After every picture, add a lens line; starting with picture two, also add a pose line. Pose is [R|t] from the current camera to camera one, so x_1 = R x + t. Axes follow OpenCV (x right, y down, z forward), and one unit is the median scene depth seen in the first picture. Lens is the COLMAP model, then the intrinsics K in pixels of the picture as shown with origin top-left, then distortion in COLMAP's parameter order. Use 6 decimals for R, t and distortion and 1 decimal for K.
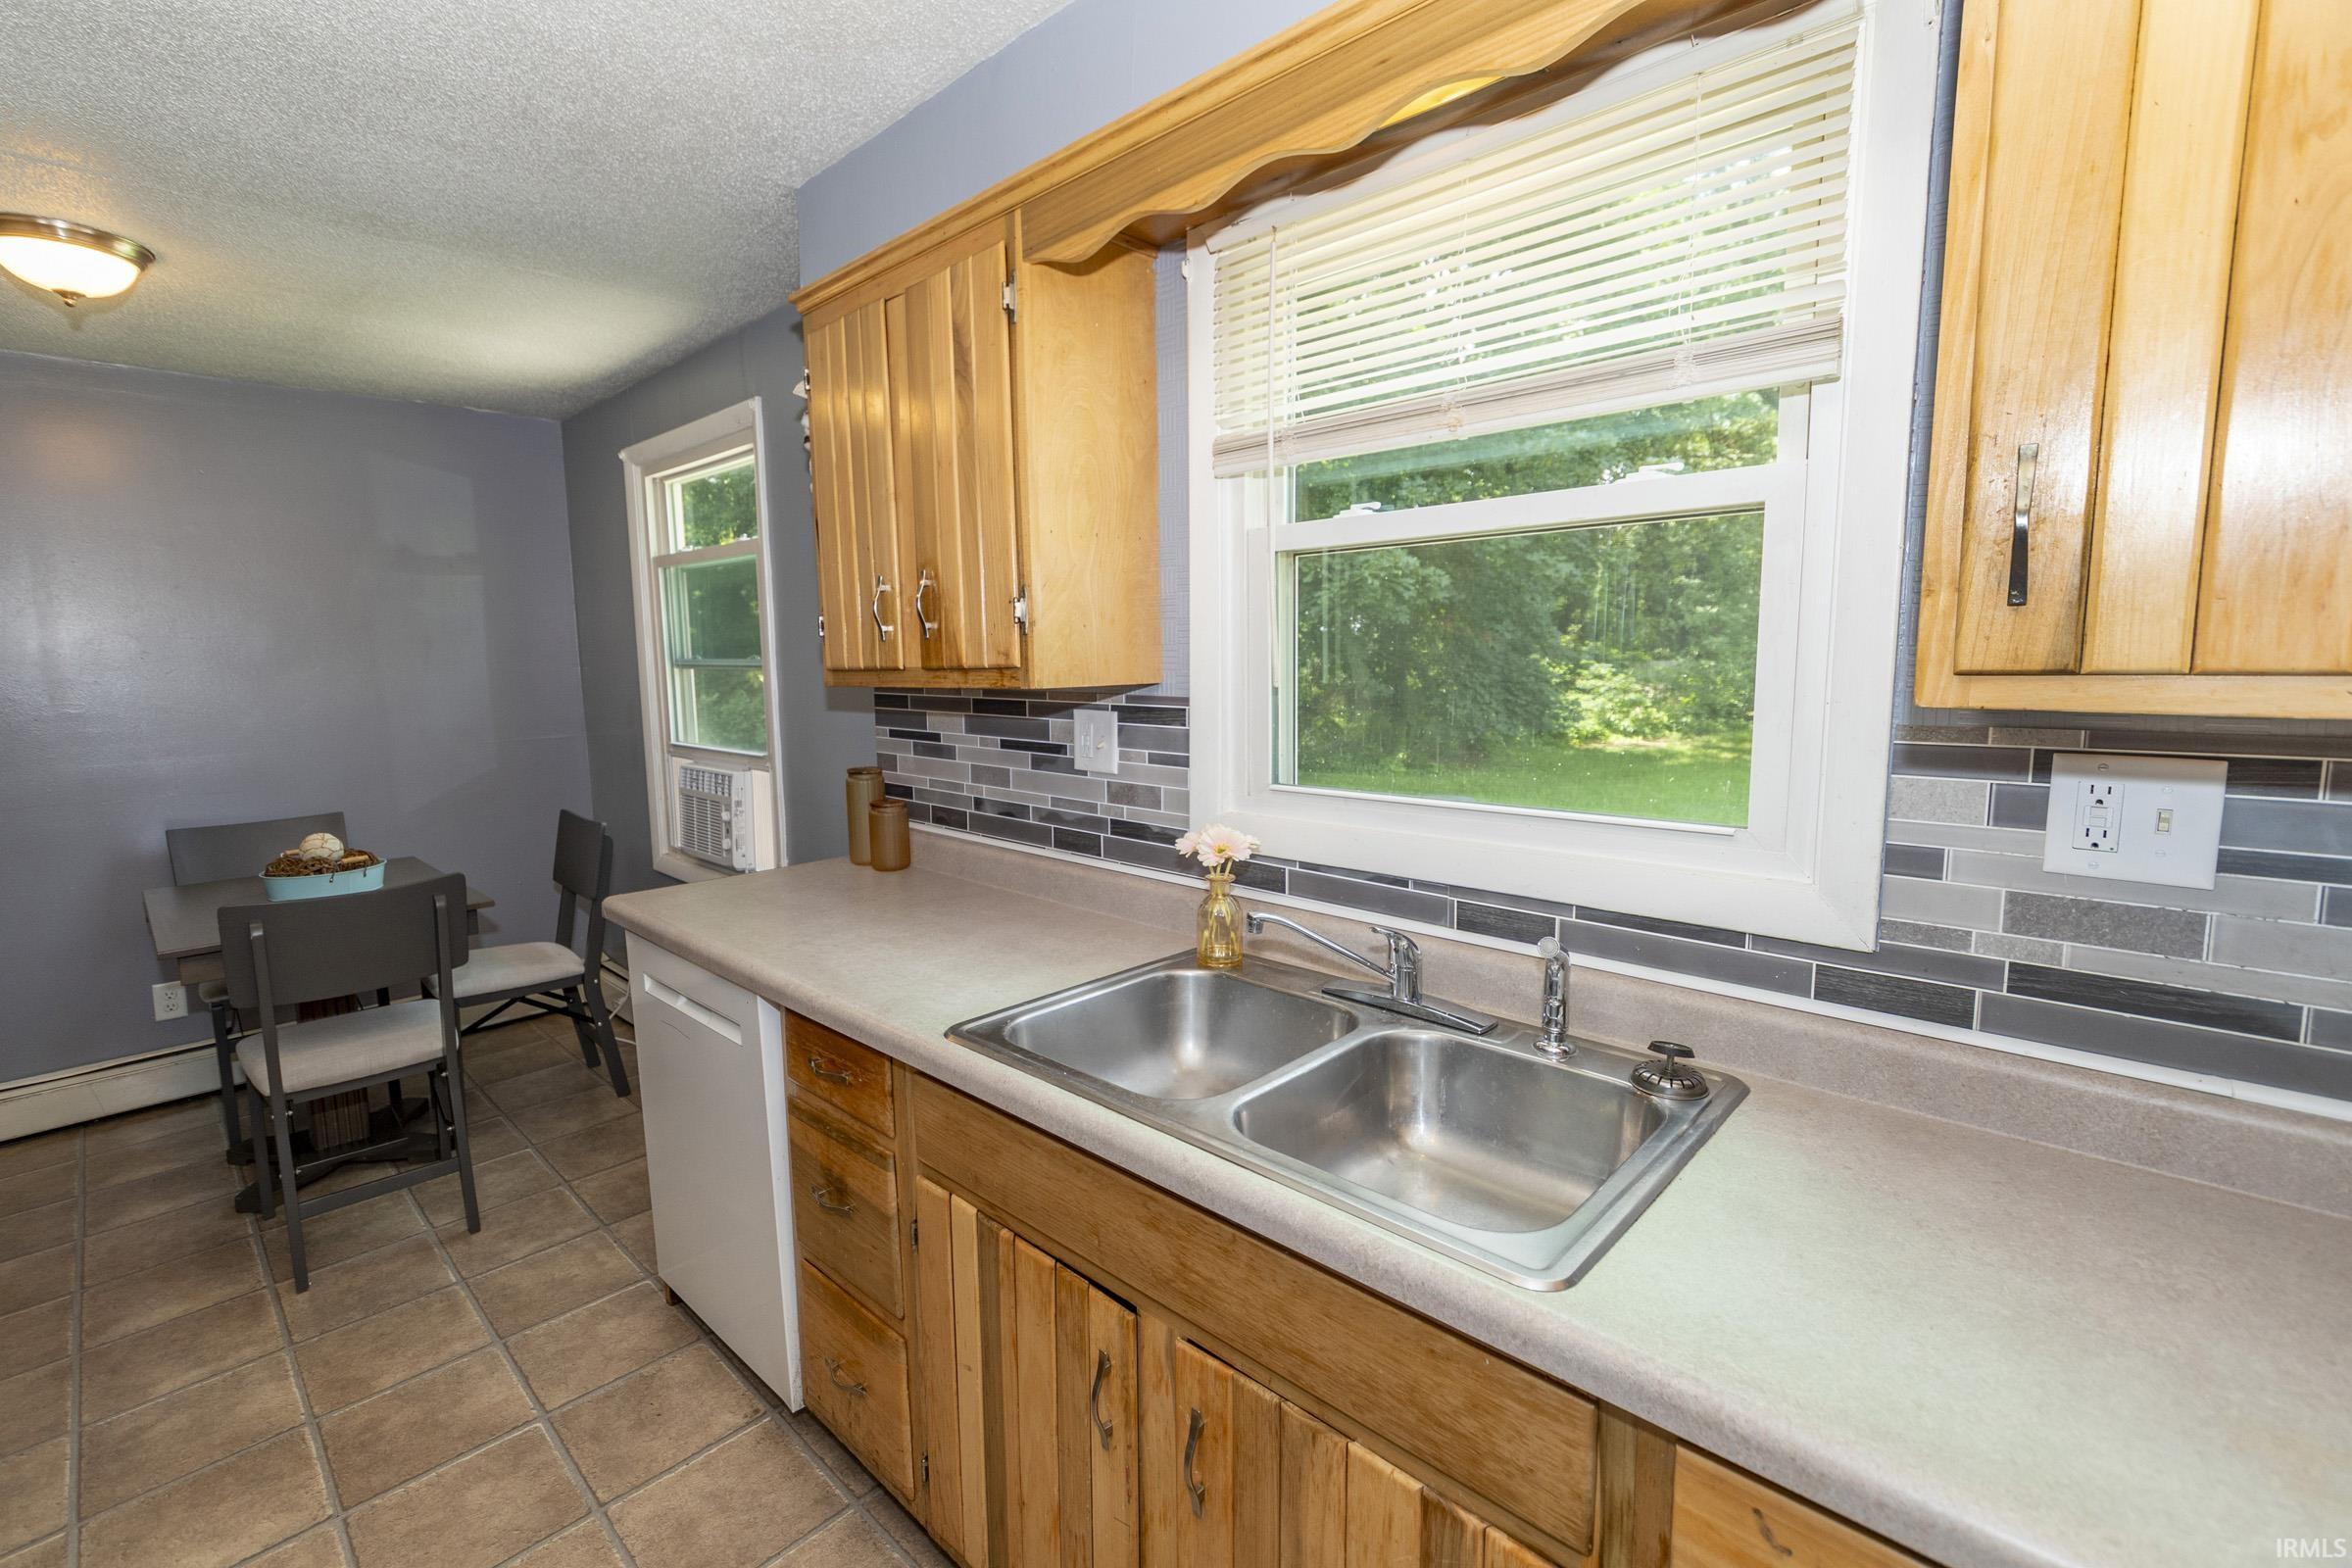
lens RADIAL K [[1042.0, 0, 1175.7], [0, 1042.0, 771.8], [0, 0, 1]] dist [0.003560, 0.001285]
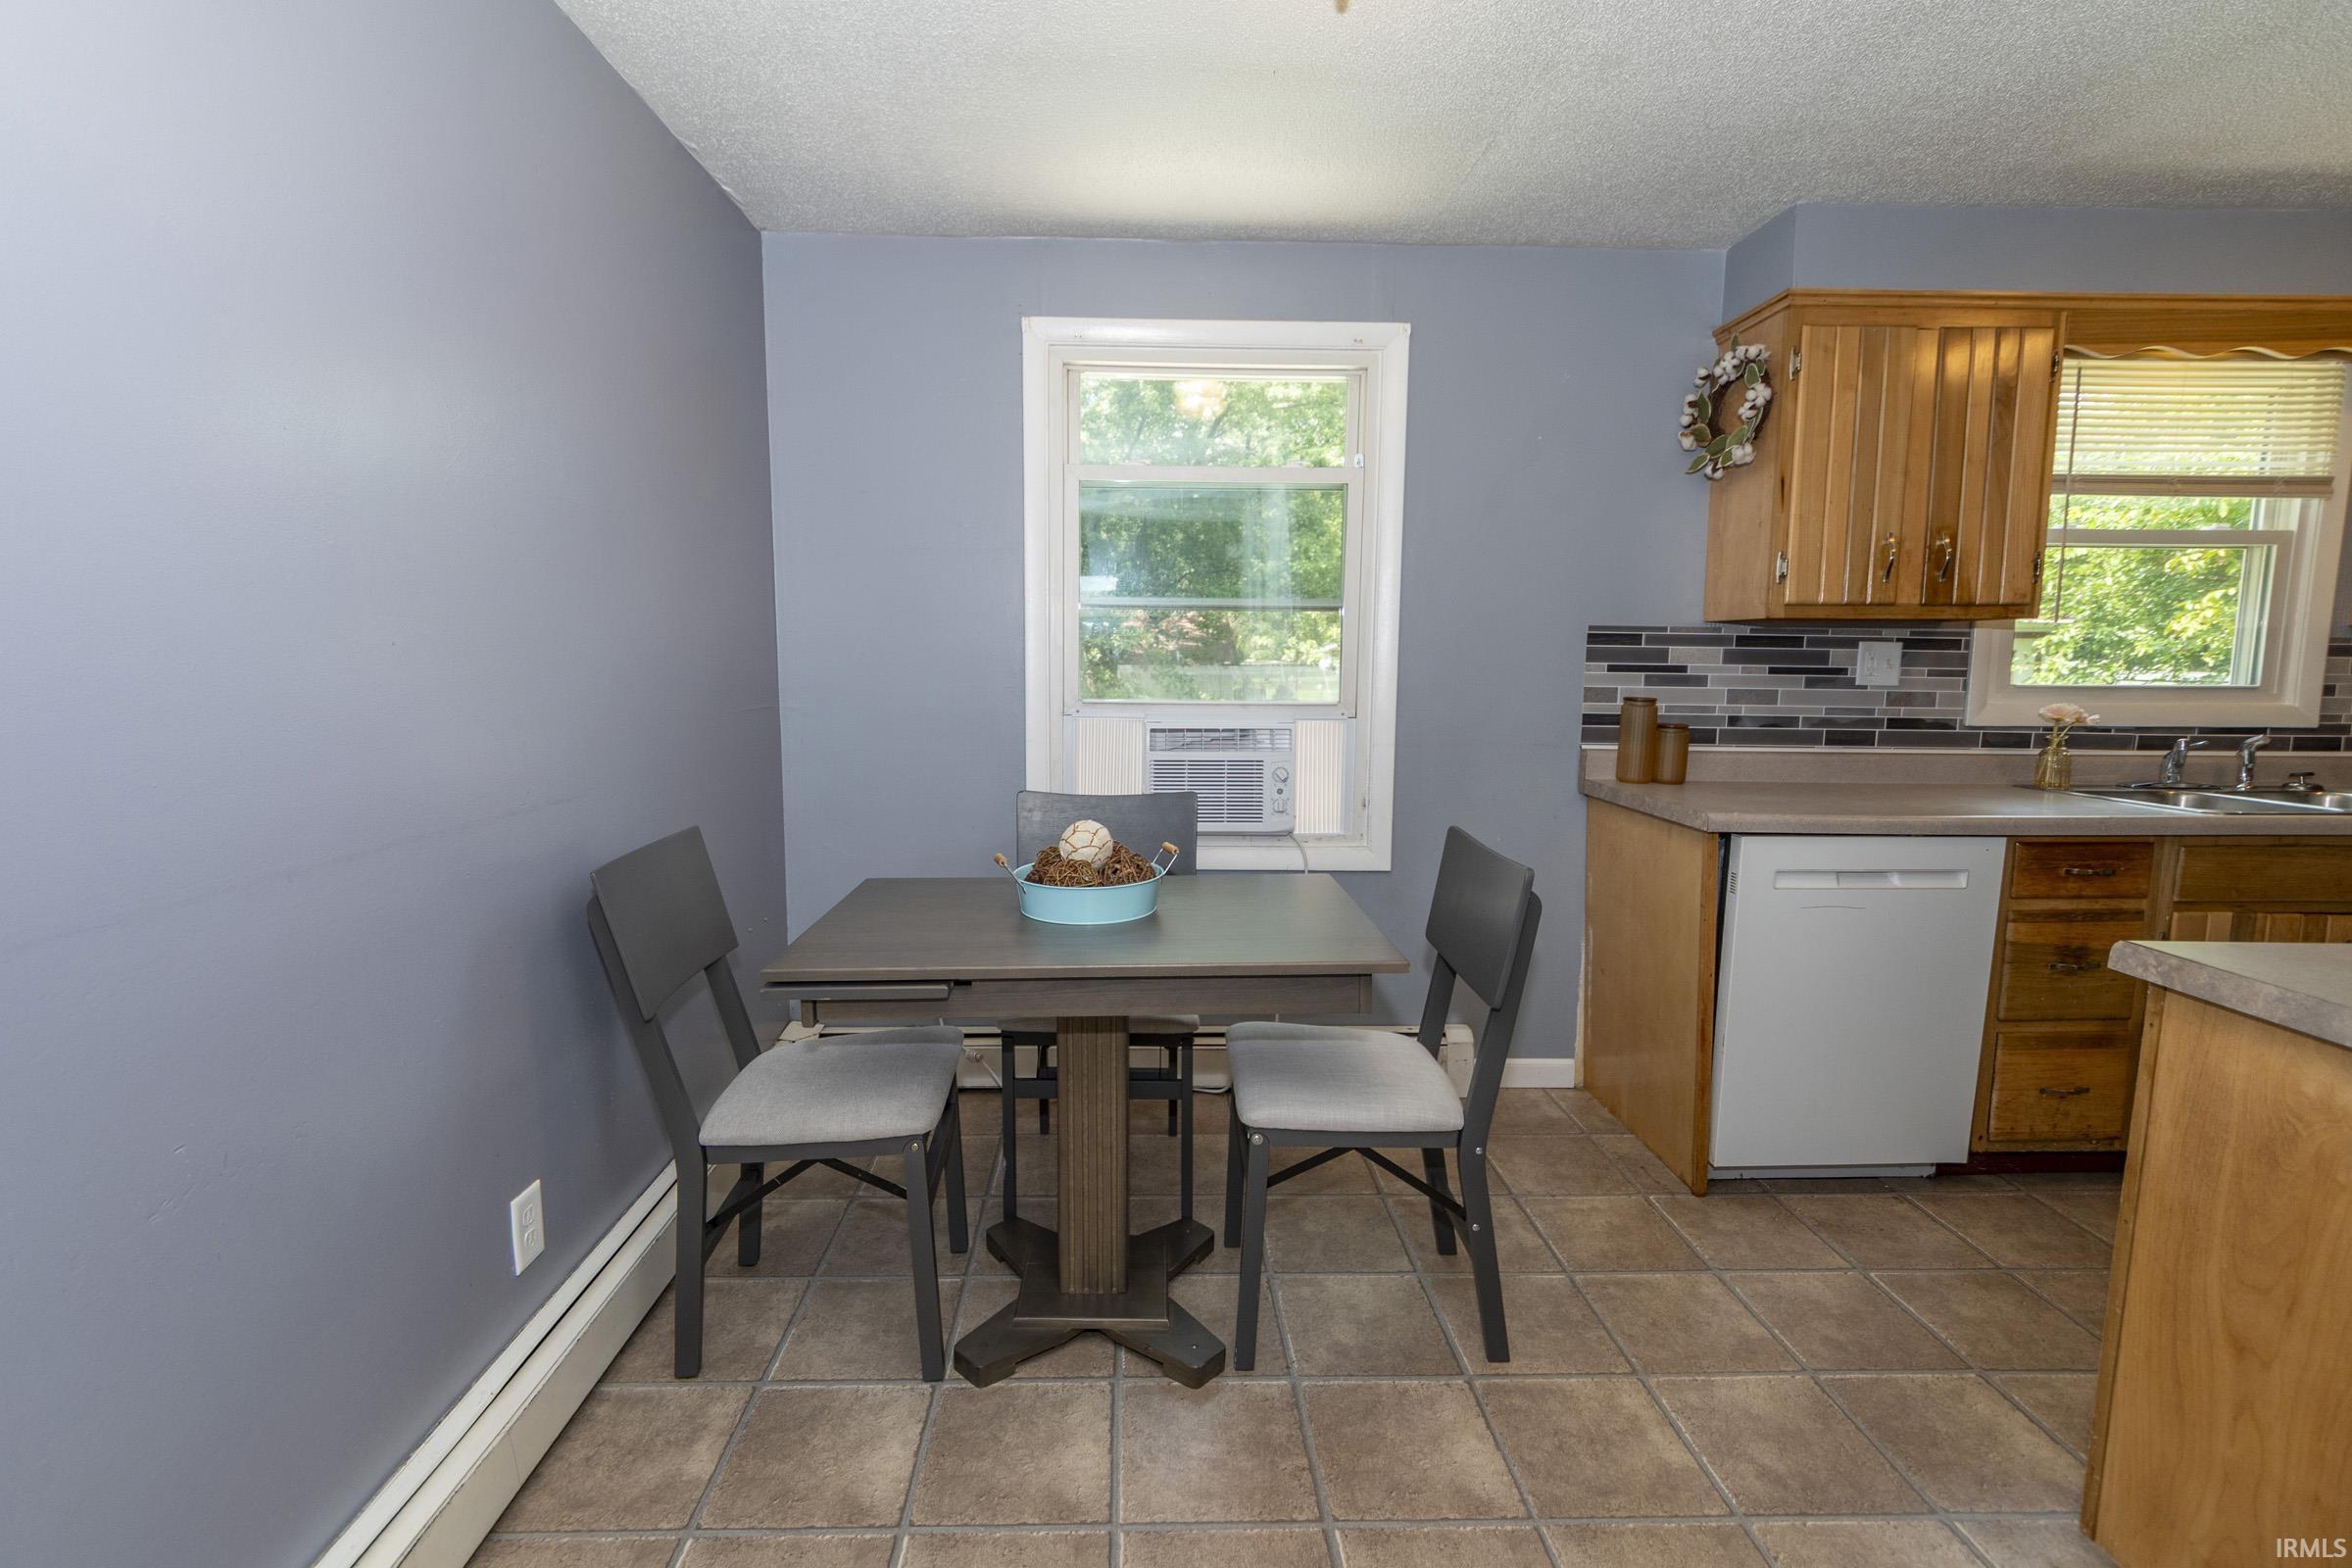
lens RADIAL K [[1042.0, 0, 1175.7], [0, 1042.0, 771.8], [0, 0, 1]] dist [0.003560, 0.001285]
pose [[0.689021, -0.053178, 0.722788, -1.811880], [0.066631, 0.997729, 0.009889, 0.040545], [-0.721672, 0.041347, 0.690999, 0.727129]]
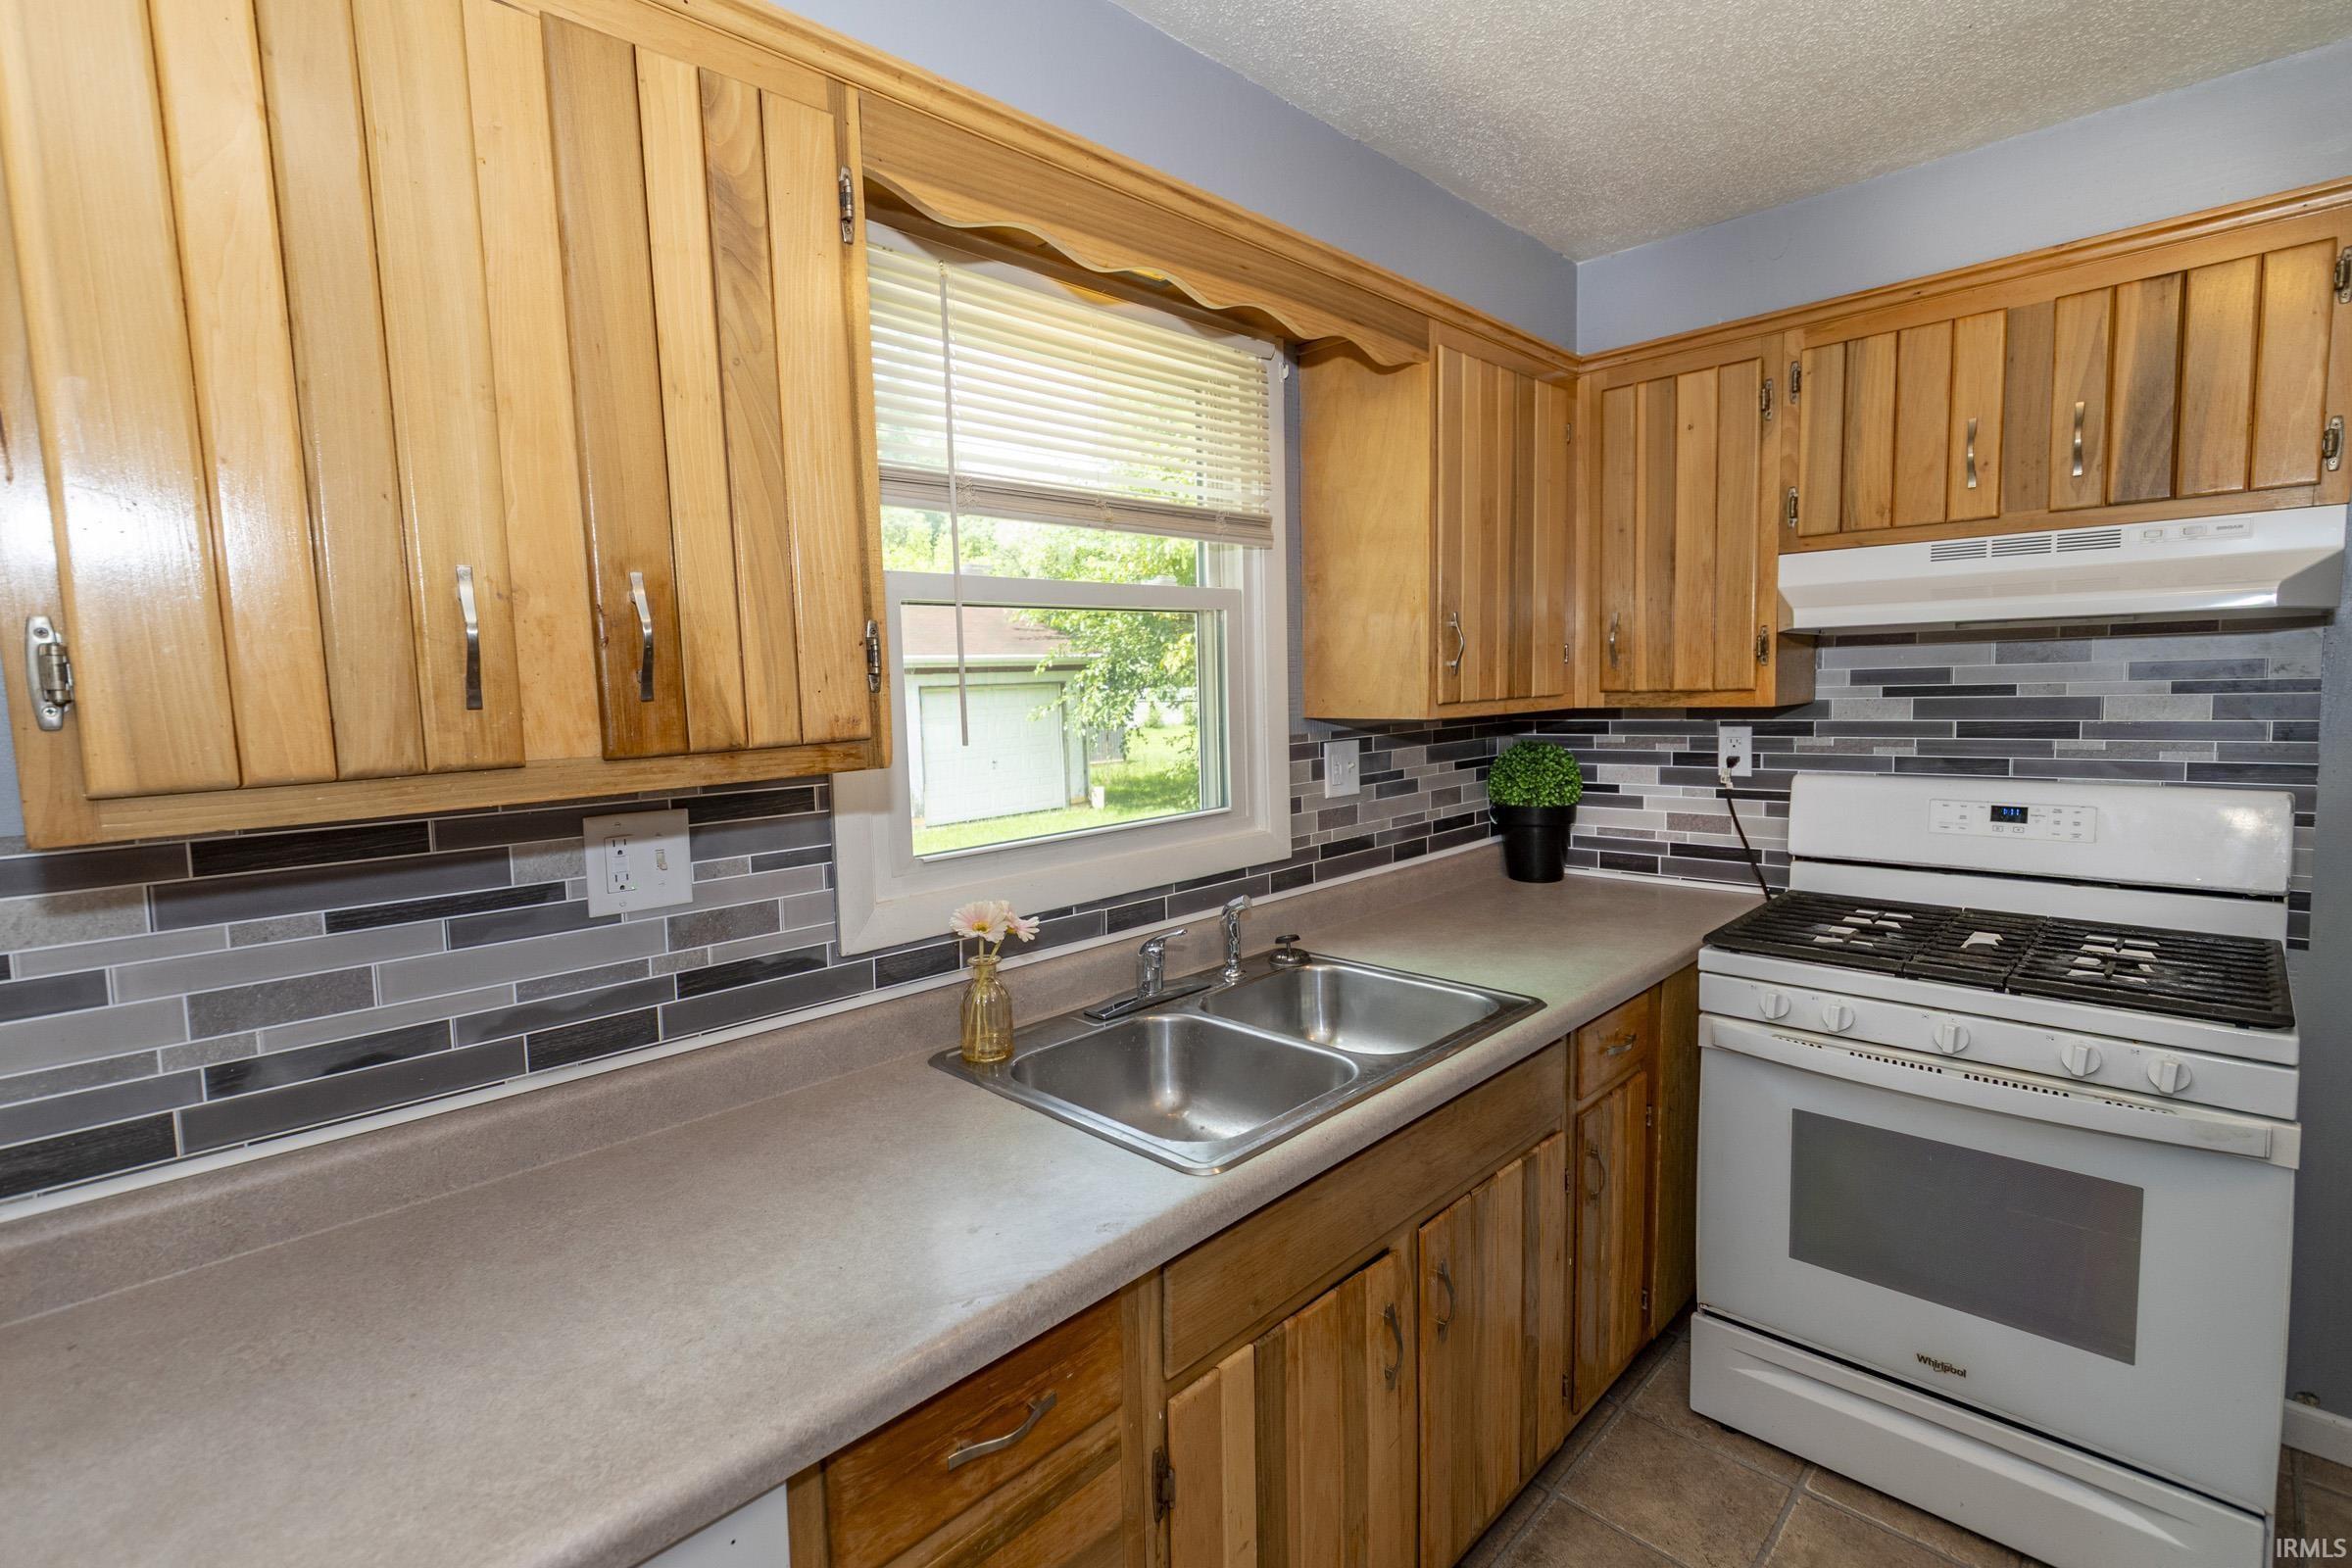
lens RADIAL K [[1067.3, 0, 1128.1], [0, 1067.3, 774.9], [0, 0, 1]] dist [0.004652, 0.000271]
pose [[0.043492, -0.069205, 0.996654, -0.719263], [0.150151, 0.986720, 0.061963, -0.078280], [-0.987706, 0.146953, 0.053306, 0.678611]]
